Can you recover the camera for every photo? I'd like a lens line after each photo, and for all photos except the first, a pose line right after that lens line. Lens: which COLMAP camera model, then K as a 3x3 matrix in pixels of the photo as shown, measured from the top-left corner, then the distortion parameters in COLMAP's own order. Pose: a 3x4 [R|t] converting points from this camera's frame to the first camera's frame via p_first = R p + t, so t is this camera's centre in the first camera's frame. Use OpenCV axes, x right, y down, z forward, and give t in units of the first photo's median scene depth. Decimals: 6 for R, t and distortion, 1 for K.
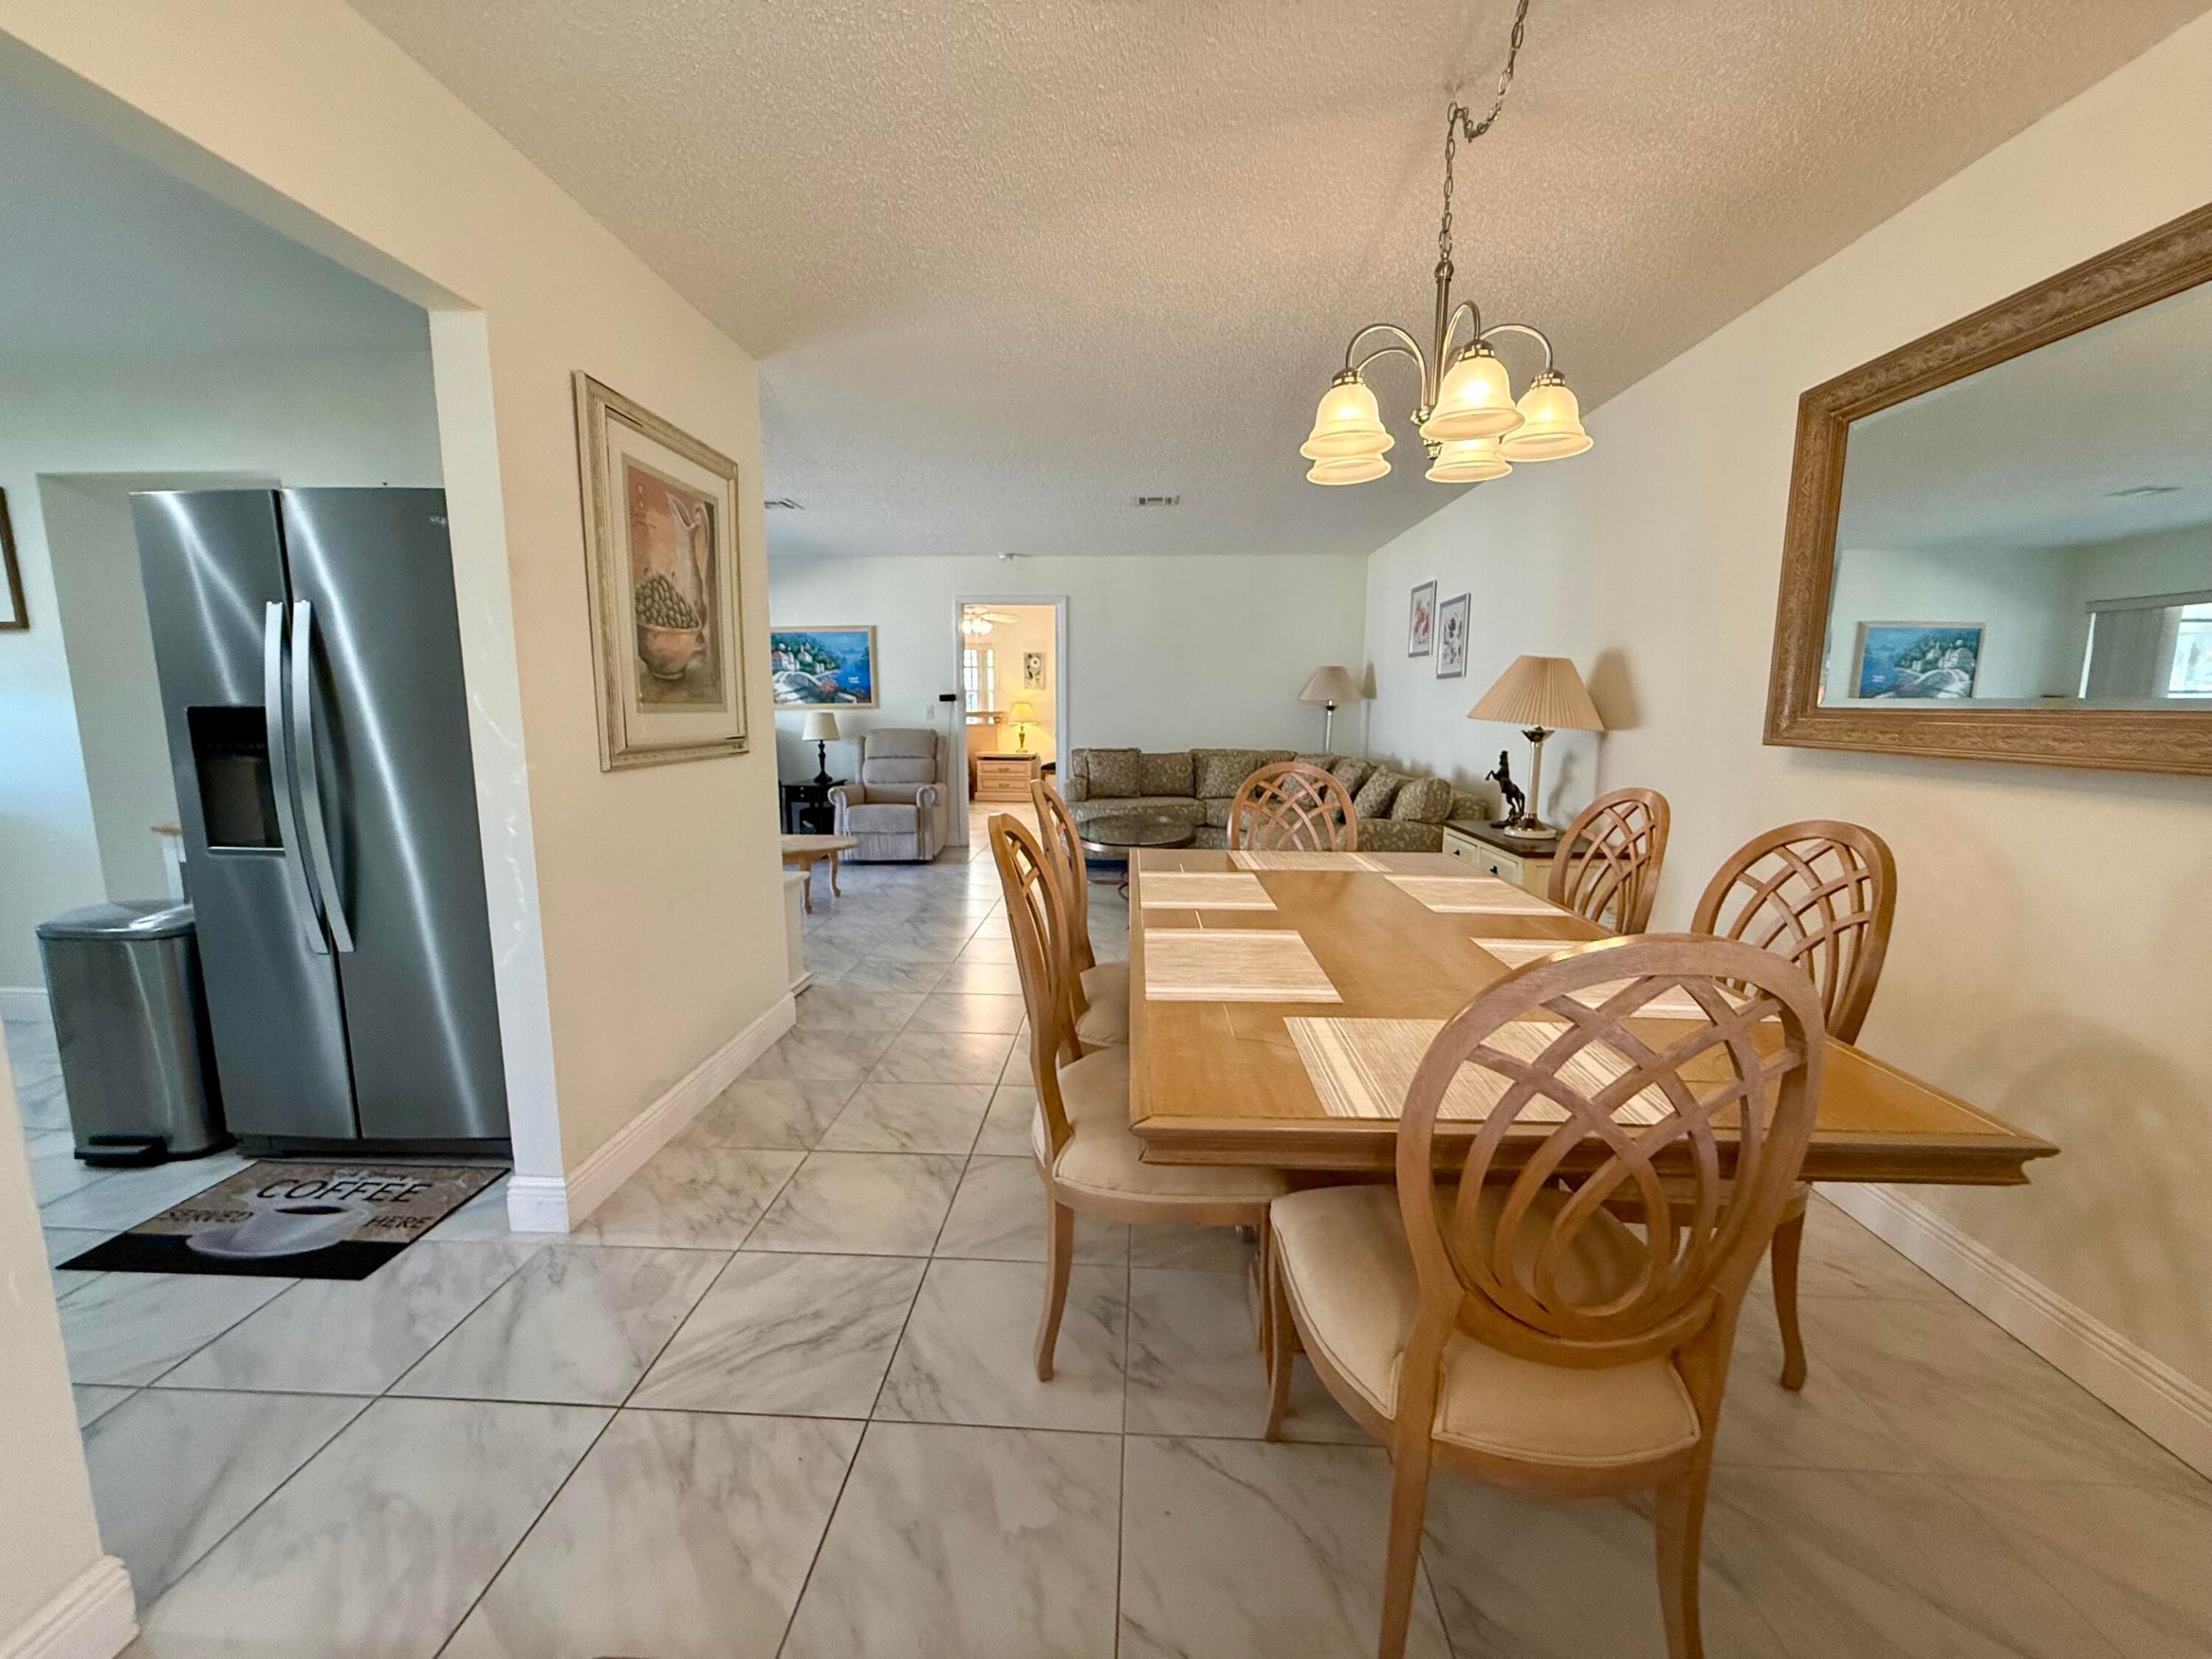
lens RADIAL K [[882.7, 0, 1106.0], [0, 882.7, 829.5], [0, 0, 1]] dist [-0.000078, 0.000082]
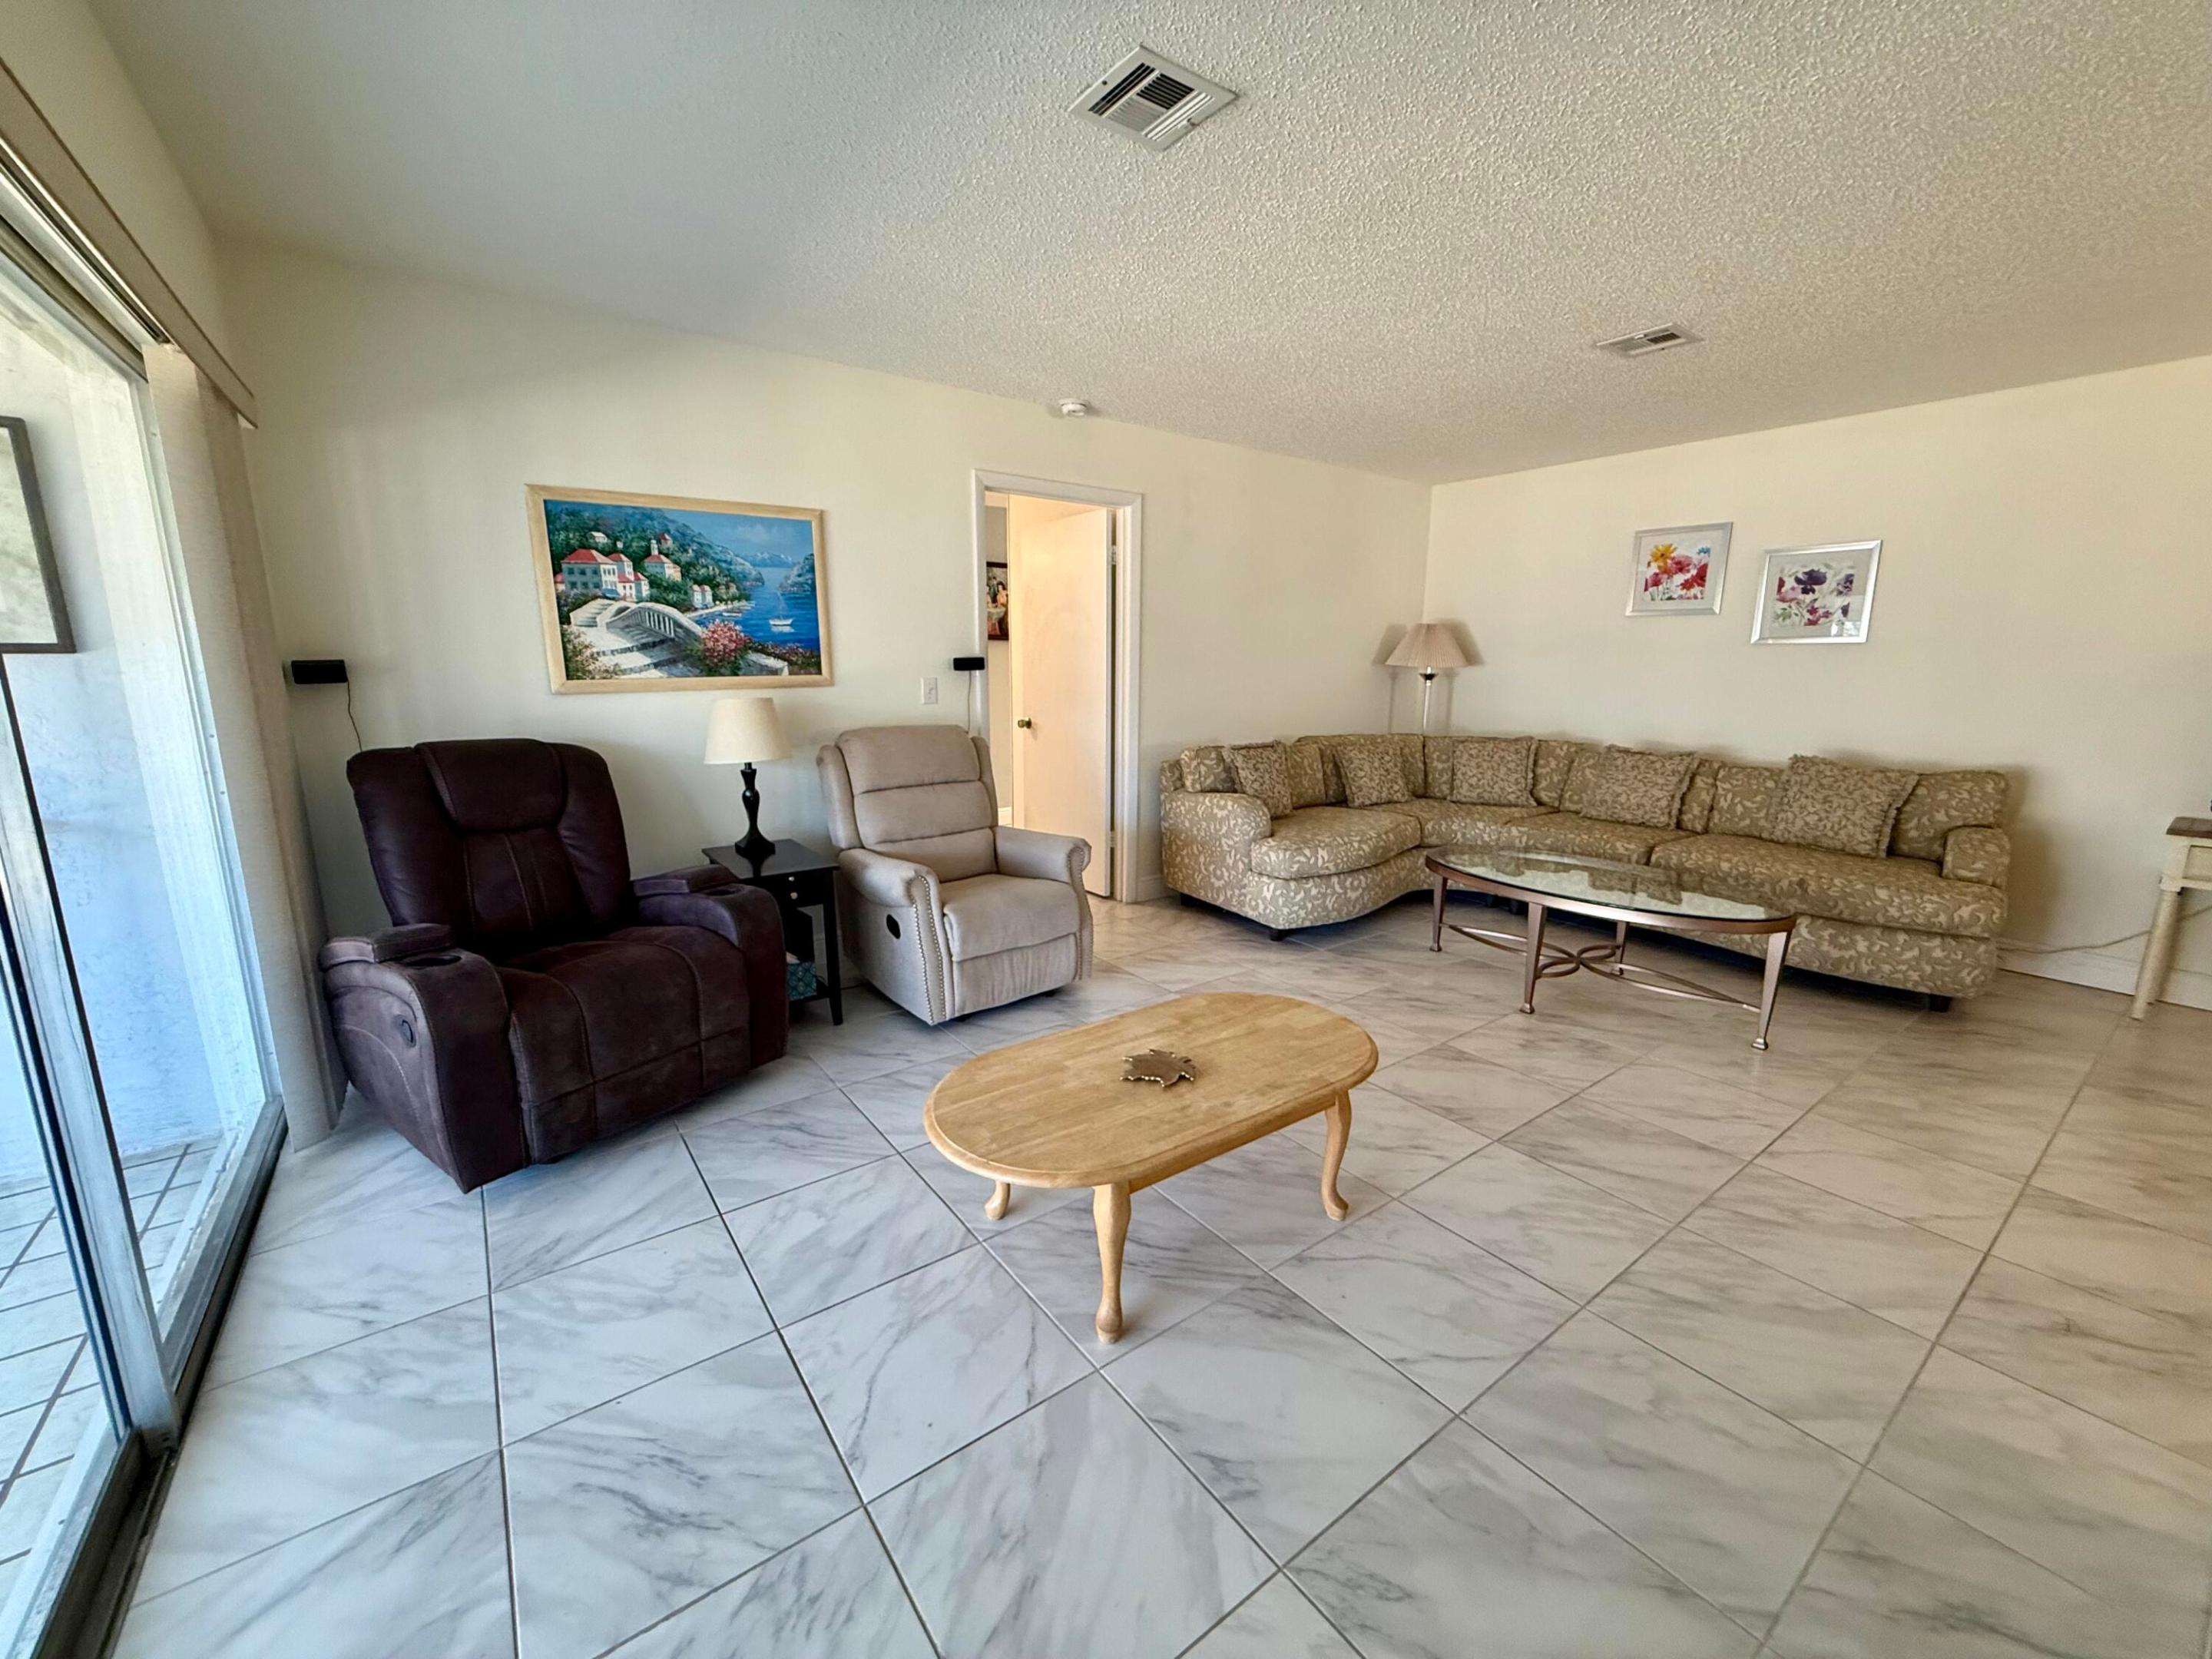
lens RADIAL K [[876.5, 0, 1102.2], [0, 876.5, 829.2], [0, 0, 1]] dist [-0.001103, -0.000060]
pose [[0.778535, -0.117042, 0.616591, -0.660502], [0.089285, 0.993119, 0.075780, -0.120518], [-0.621218, -0.003945, 0.783628, 0.778121]]
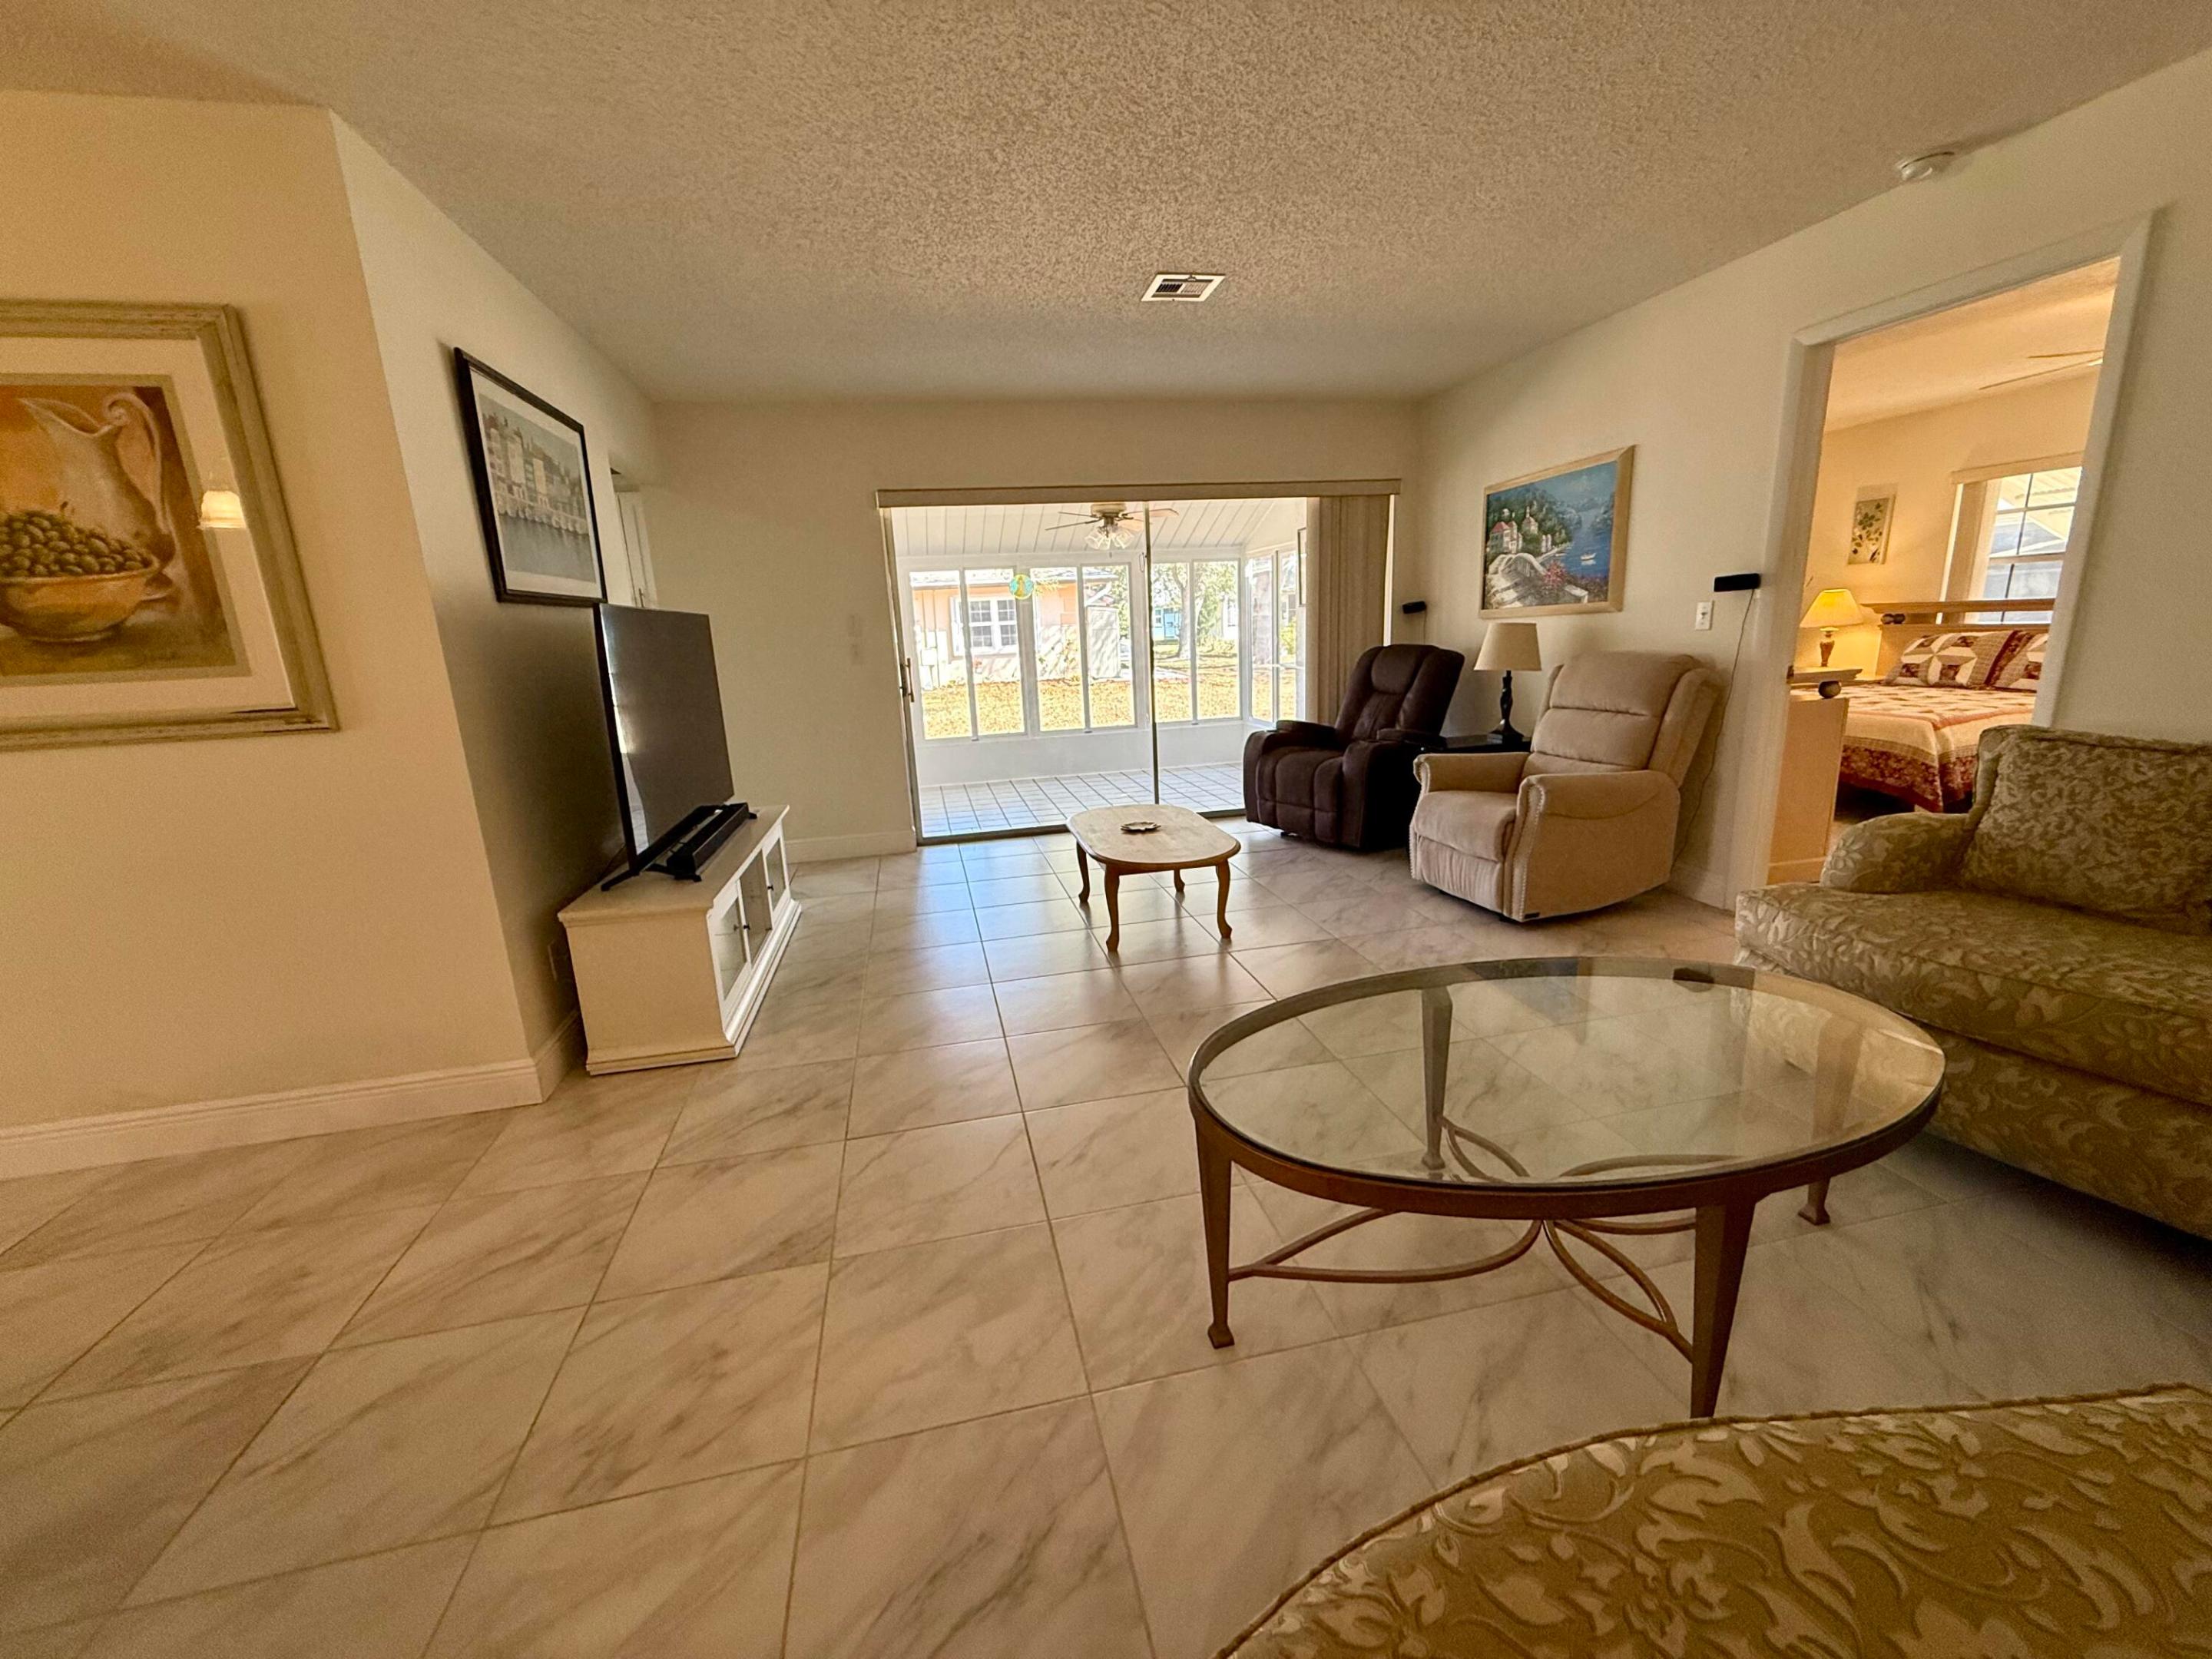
lens RADIAL K [[876.5, 0, 1102.2], [0, 876.5, 829.2], [0, 0, 1]] dist [-0.001103, -0.000060]
pose [[0.257058, 0.205222, -0.944354, 0.266958], [-0.091376, 0.977975, 0.187655, -0.117597], [0.962066, 0.038053, 0.270149, 0.835511]]
